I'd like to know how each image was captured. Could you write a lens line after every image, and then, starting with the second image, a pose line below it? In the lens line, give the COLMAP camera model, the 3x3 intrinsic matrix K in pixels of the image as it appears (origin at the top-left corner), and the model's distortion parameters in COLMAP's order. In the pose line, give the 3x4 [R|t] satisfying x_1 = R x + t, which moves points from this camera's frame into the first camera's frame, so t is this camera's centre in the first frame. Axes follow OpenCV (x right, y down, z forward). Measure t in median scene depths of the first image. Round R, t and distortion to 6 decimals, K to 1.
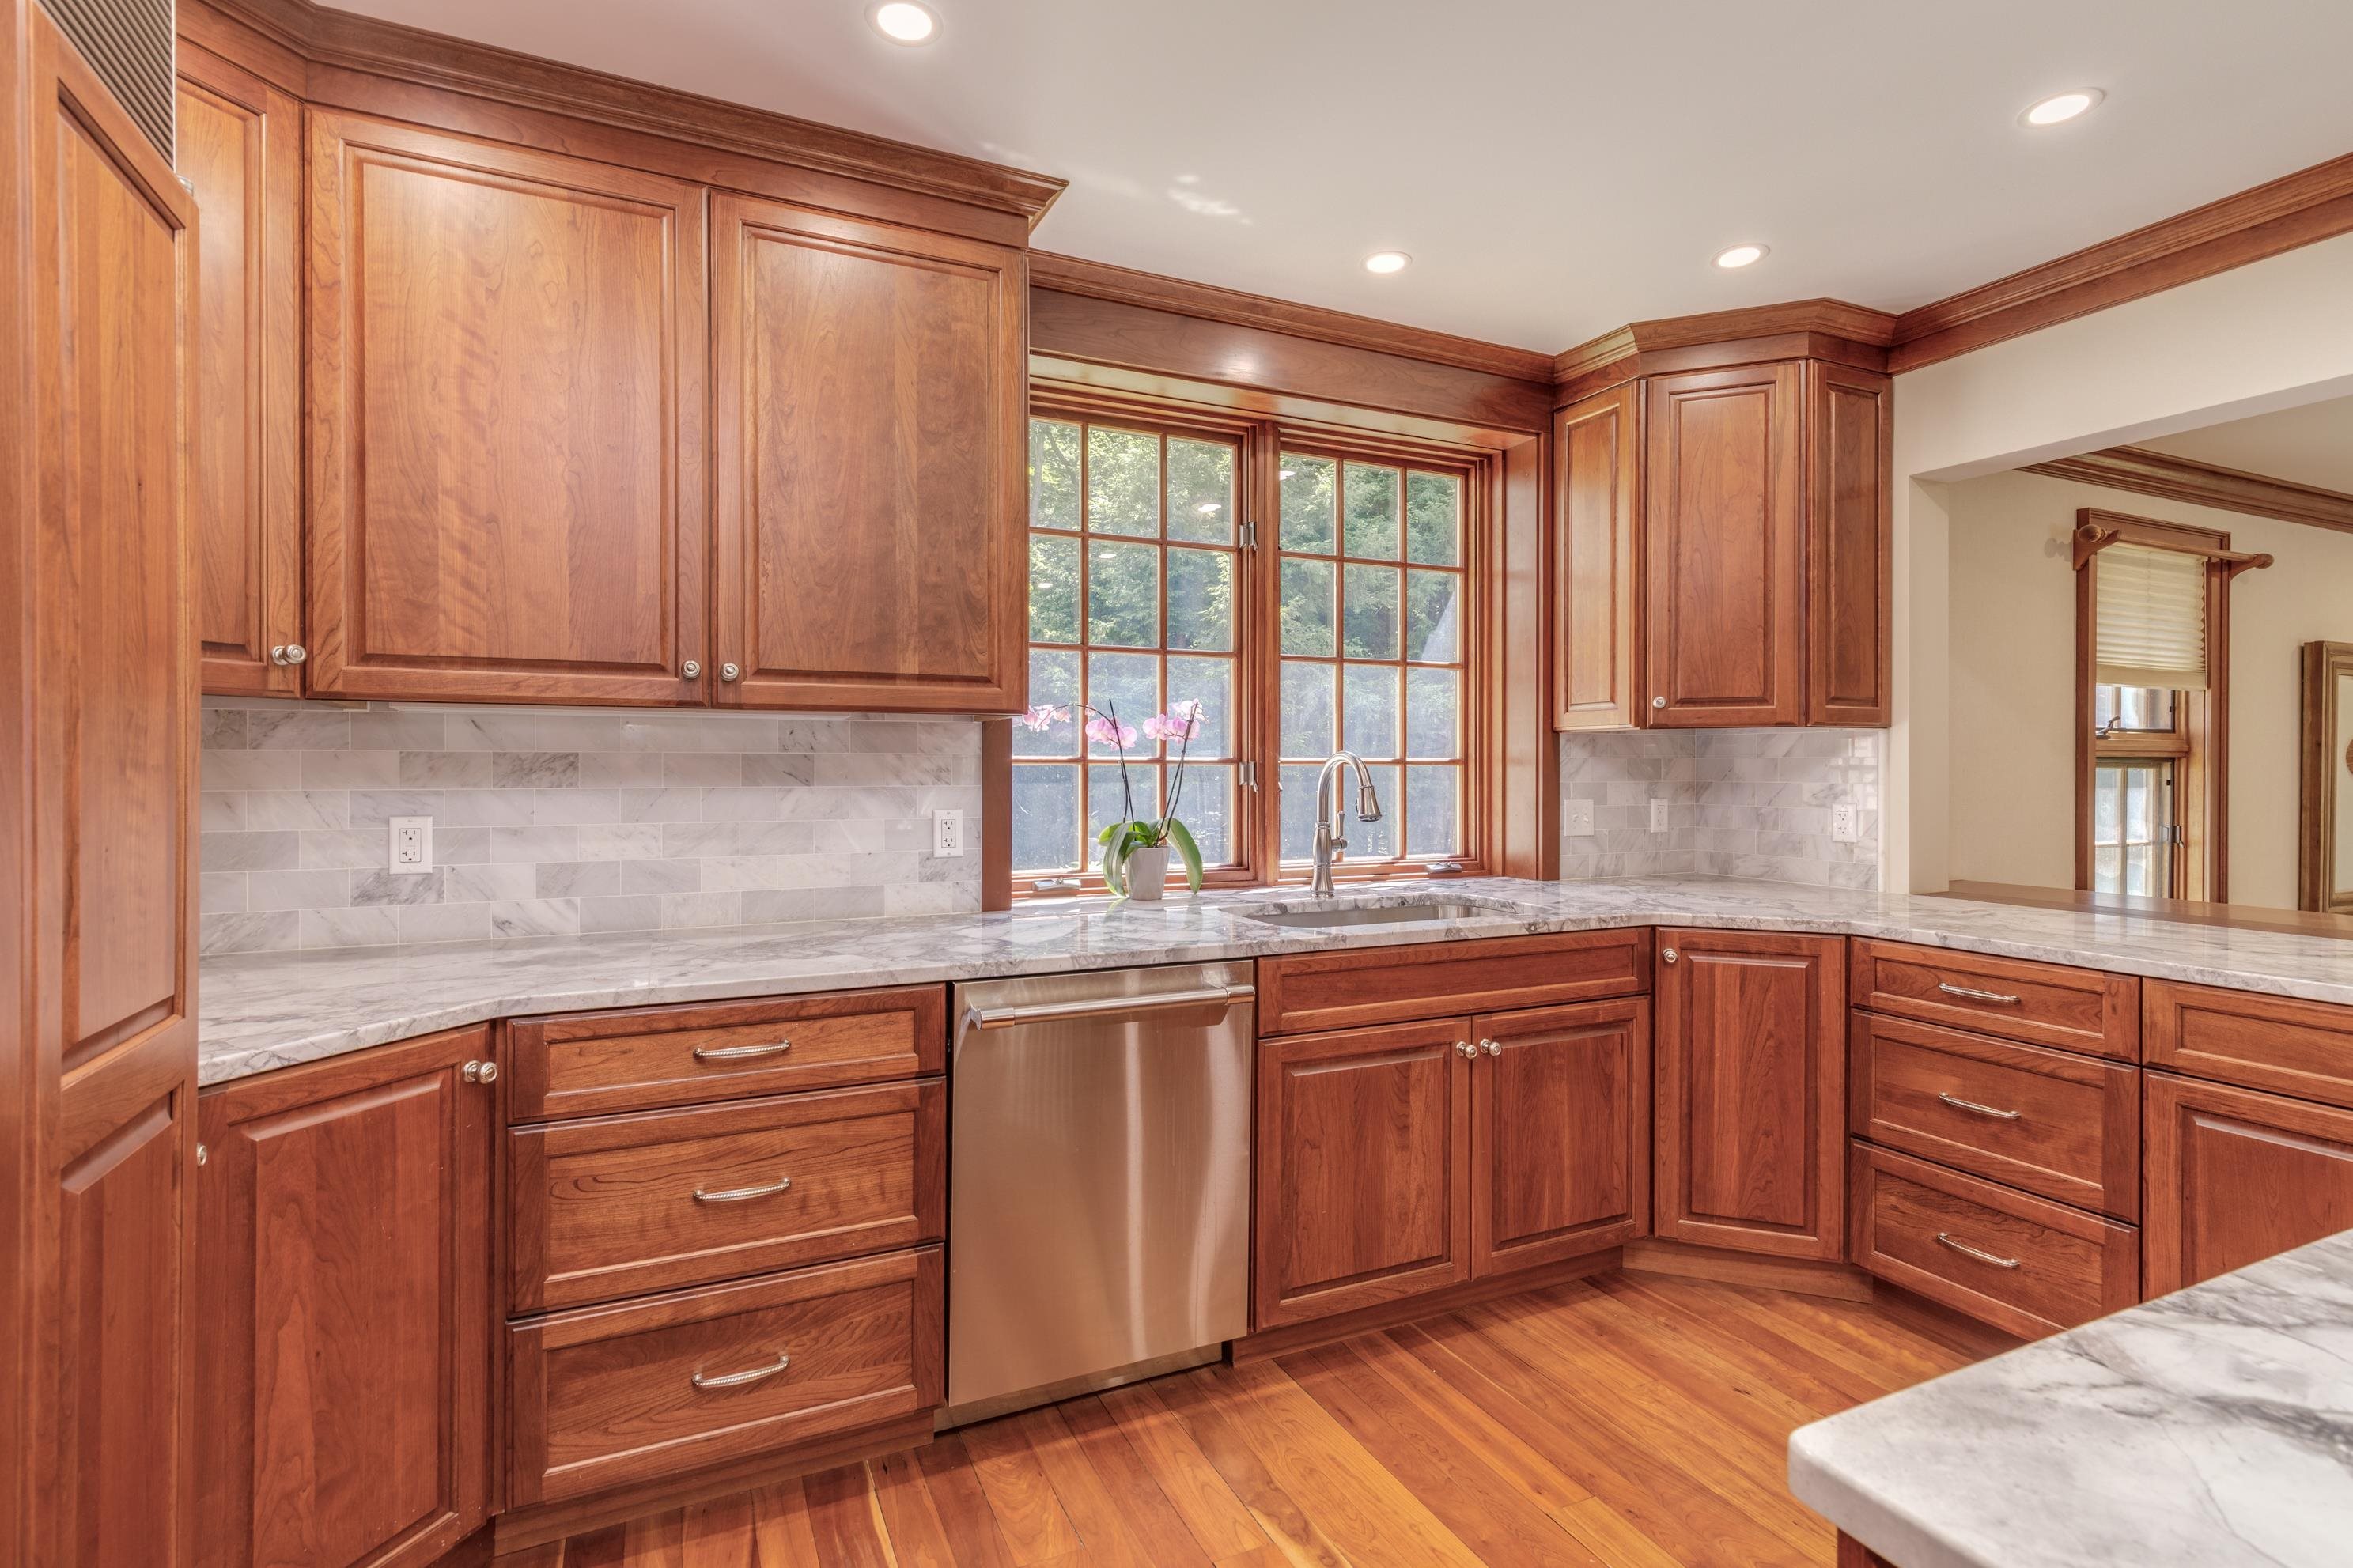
lens RADIAL K [[1087.8, 0, 1128.1], [0, 1087.8, 768.0], [0, 0, 1]] dist [0.004659, -0.000225]
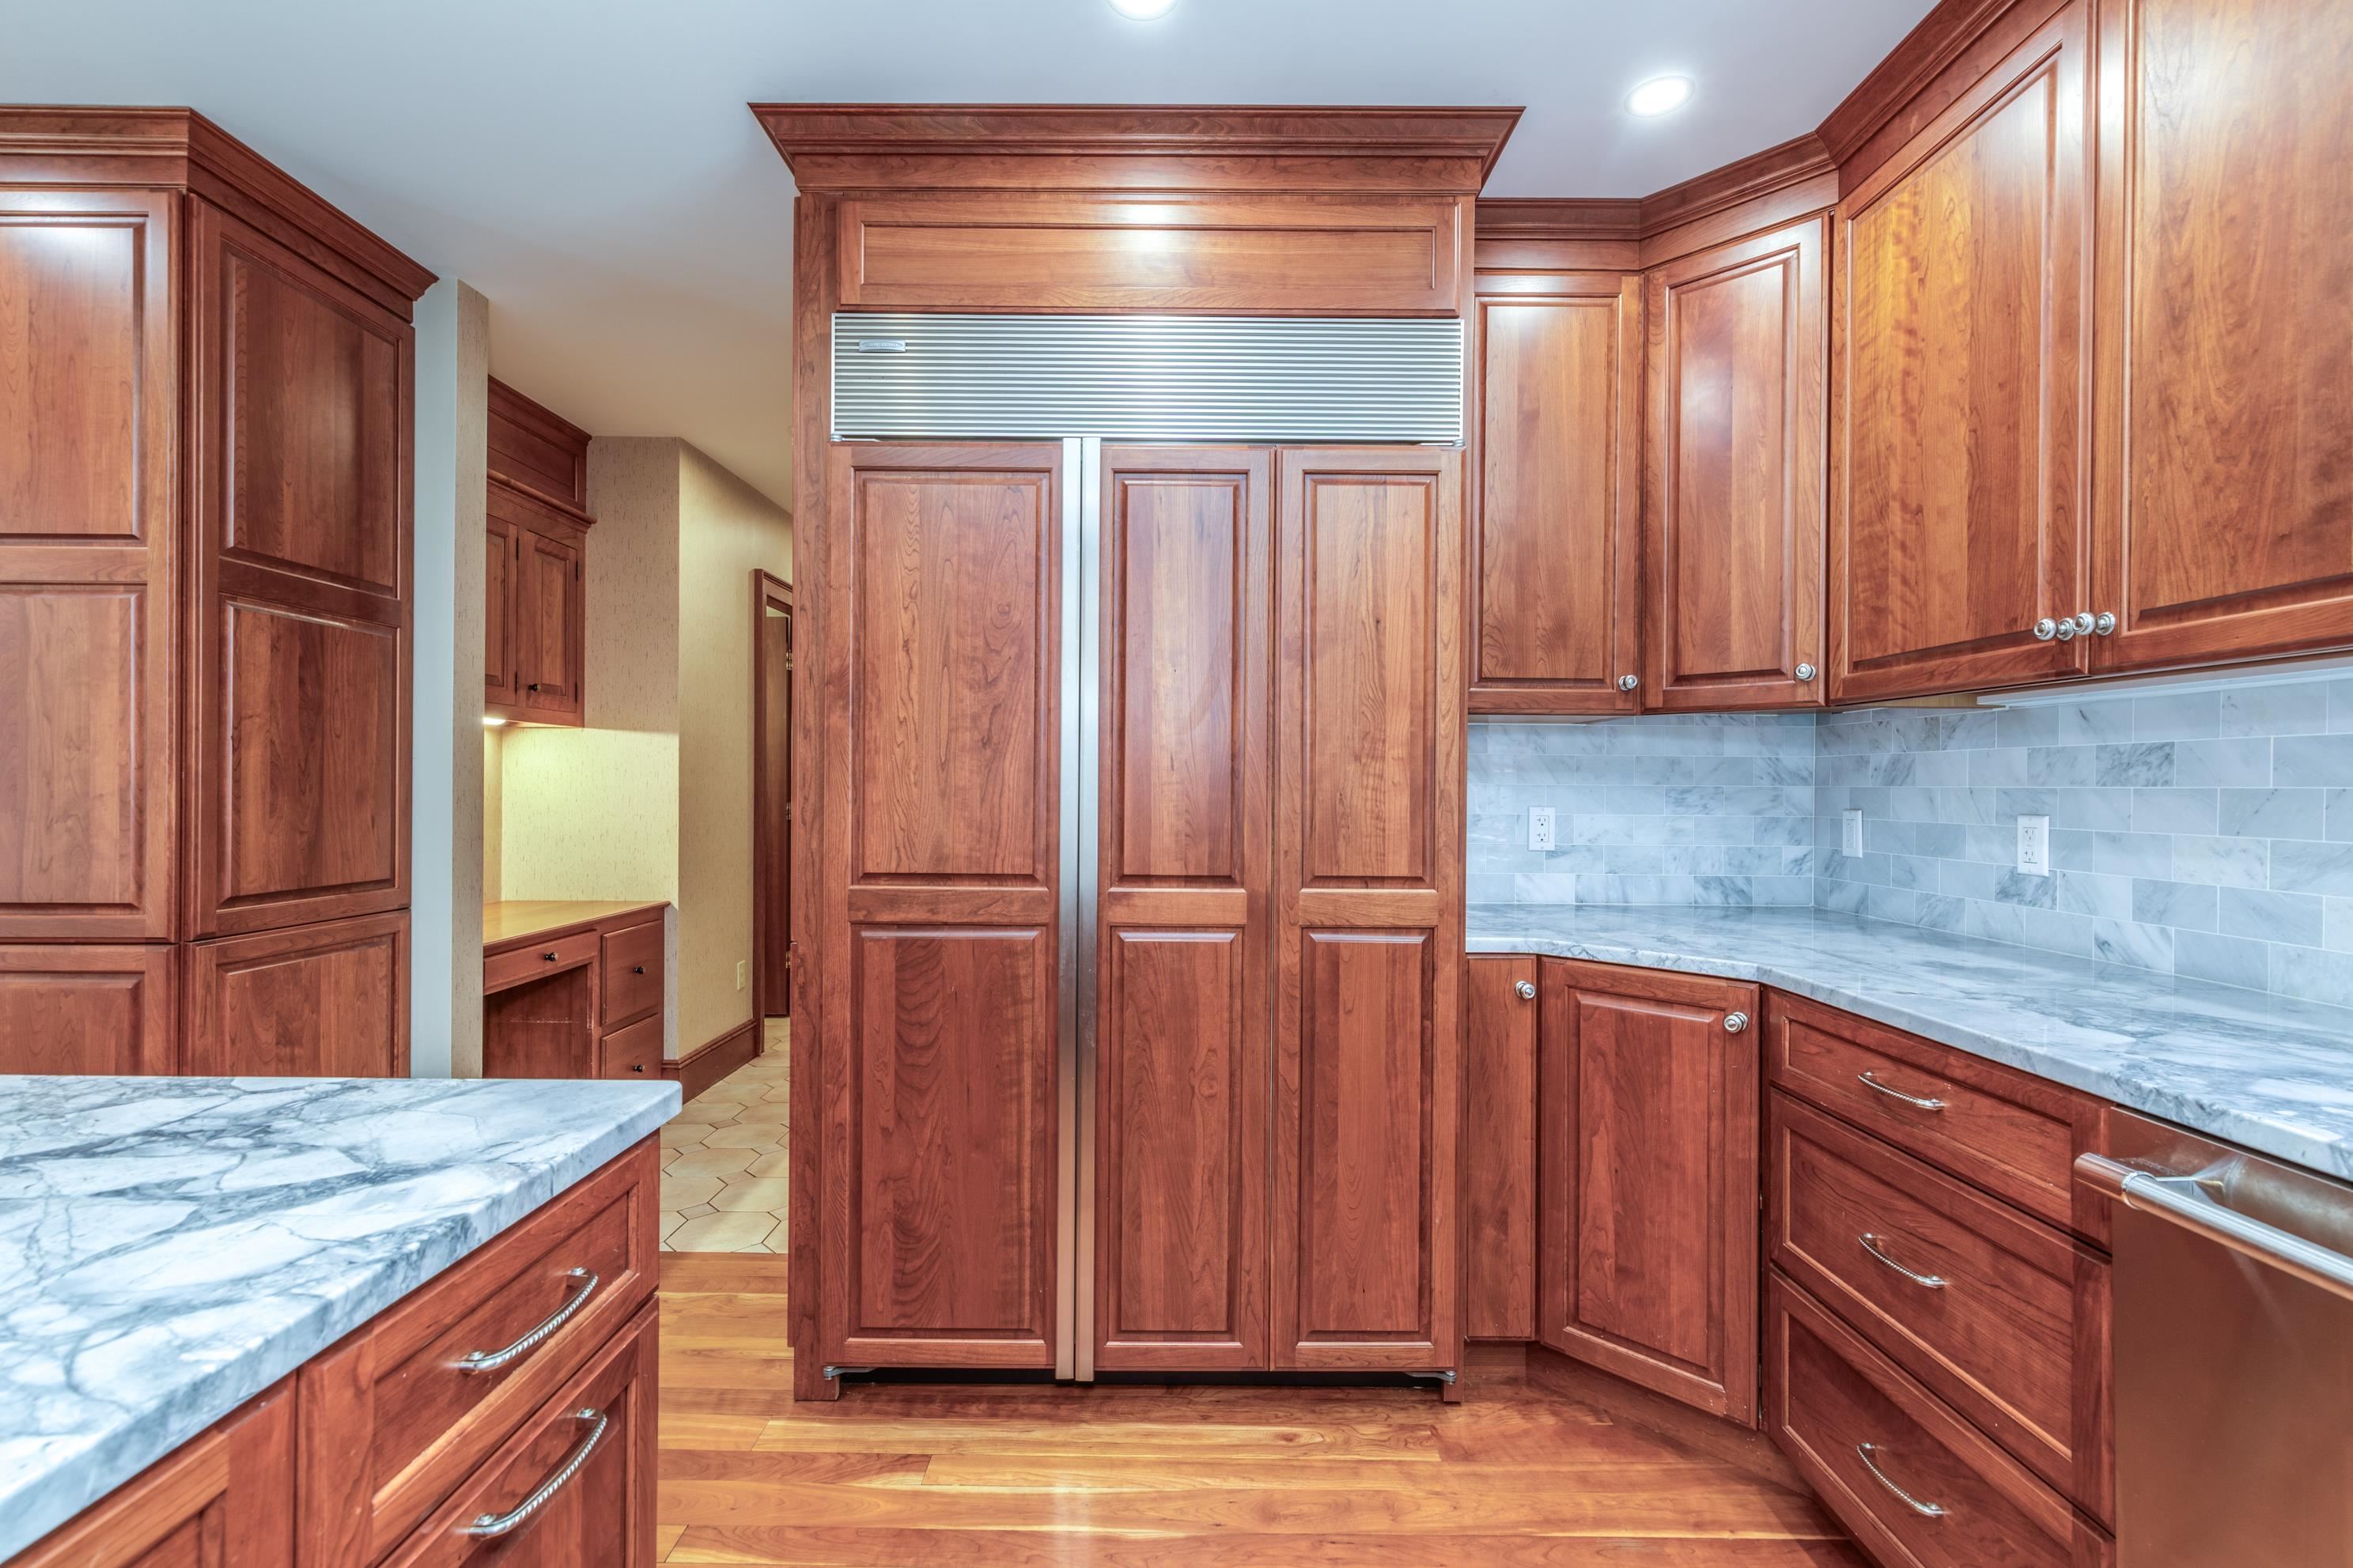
lens RADIAL K [[1018.8, 0, 1106.5], [0, 1018.8, 786.1], [0, 0, 1]] dist [0.007052, -0.001103]
pose [[-0.424242, -0.000573, -0.905549, 0.485432], [-0.010287, 0.999938, 0.004187, 0.022335], [0.905491, 0.011091, -0.424221, 0.618815]]
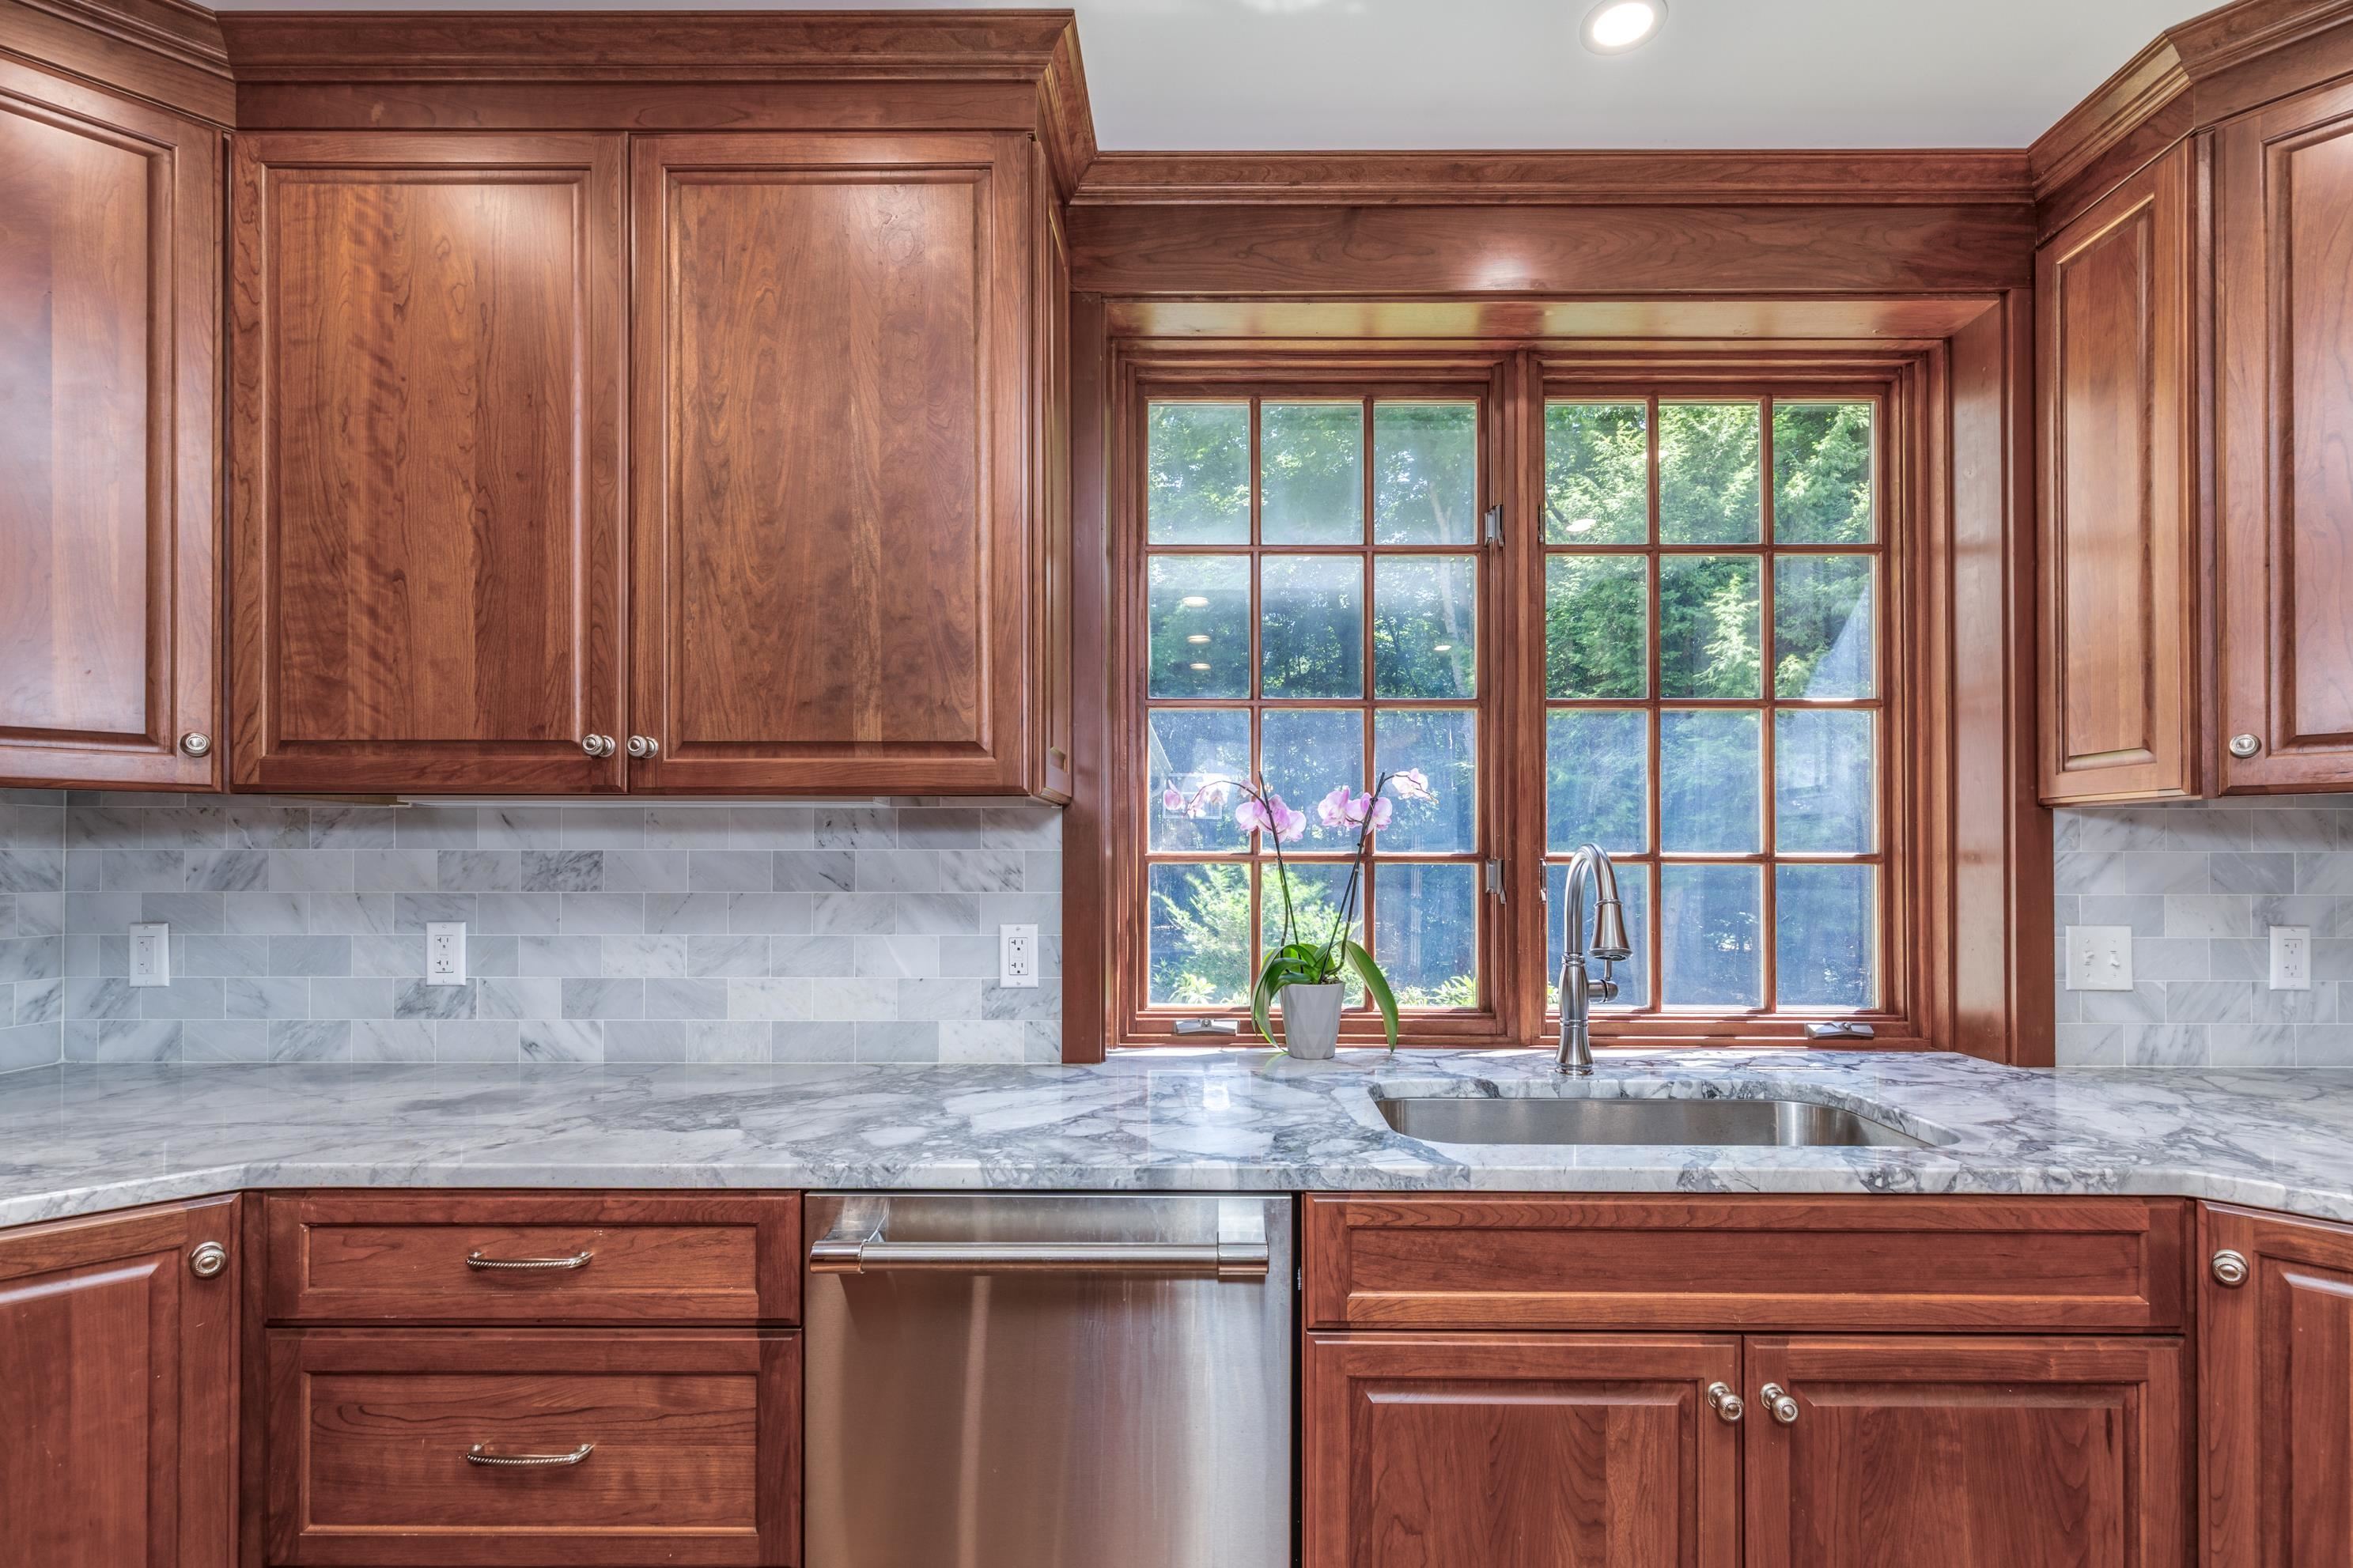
lens RADIAL K [[1087.8, 0, 1250.6], [0, 1087.8, 848.4], [0, 0, 1]] dist [0.004659, -0.000225]
pose [[0.923095, -0.004073, -0.384551, 0.296282], [0.000366, 0.999953, -0.009712, -0.007490], [0.384573, 0.008824, 0.923052, 0.403861]]
